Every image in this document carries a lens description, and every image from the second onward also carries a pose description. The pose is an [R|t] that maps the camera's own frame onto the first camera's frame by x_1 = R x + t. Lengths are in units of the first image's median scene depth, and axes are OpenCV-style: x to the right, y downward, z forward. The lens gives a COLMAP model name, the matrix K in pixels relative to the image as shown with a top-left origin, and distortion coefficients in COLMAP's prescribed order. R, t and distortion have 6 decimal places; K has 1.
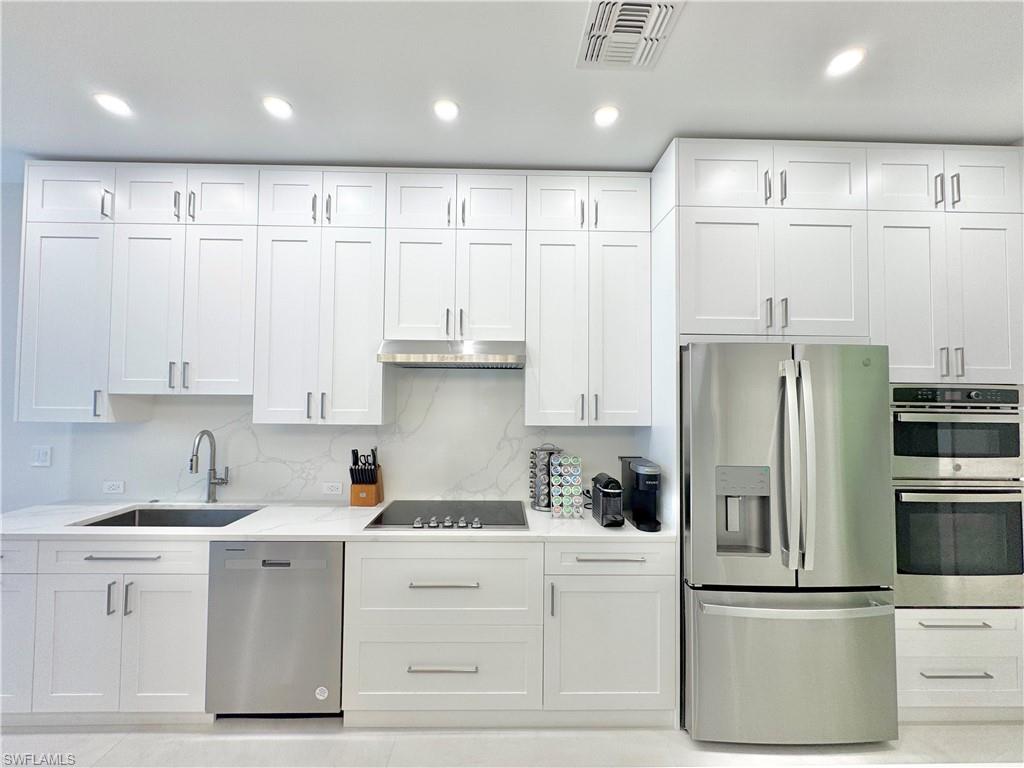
lens RADIAL K [[402.3, 0, 512.2], [0, 402.3, 385.1], [0, 0, 1]] dist [-0.001291, -0.000128]
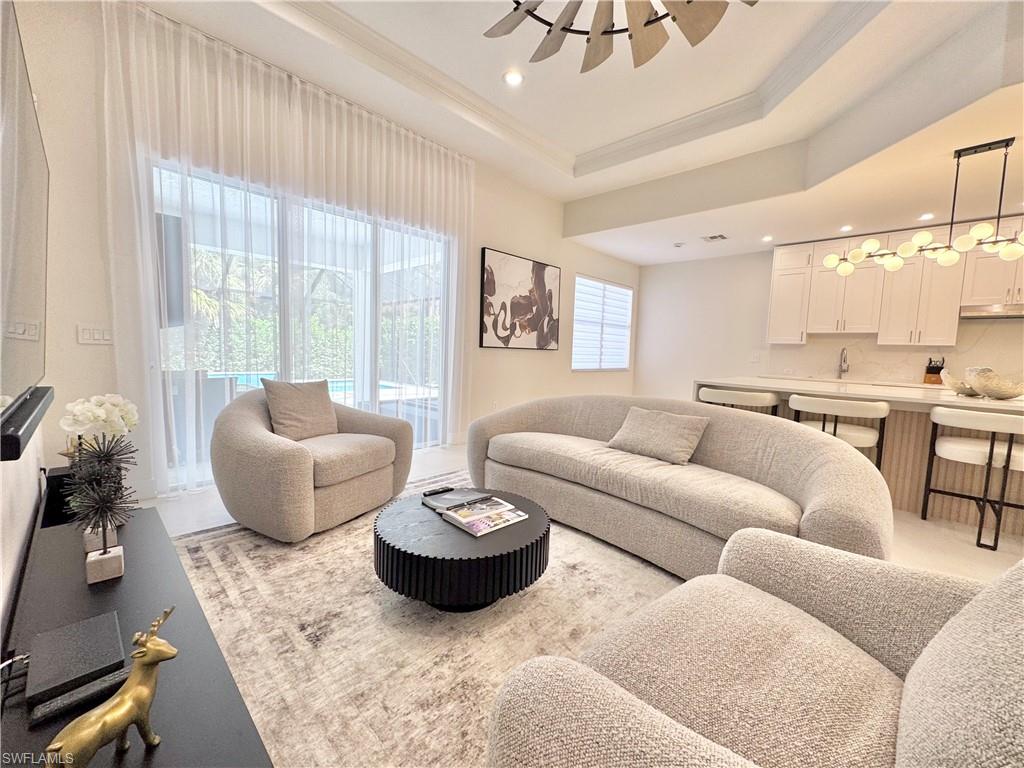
lens RADIAL K [[411.1, 0, 511.9], [0, 411.1, 384.3], [0, 0, 1]] dist [-0.000004, 0.000019]
pose [[0.706181, 0.072882, -0.704271, -0.437956], [-0.008586, 0.995496, 0.094410, 0.119903], [0.707980, -0.060623, 0.703626, -2.278950]]
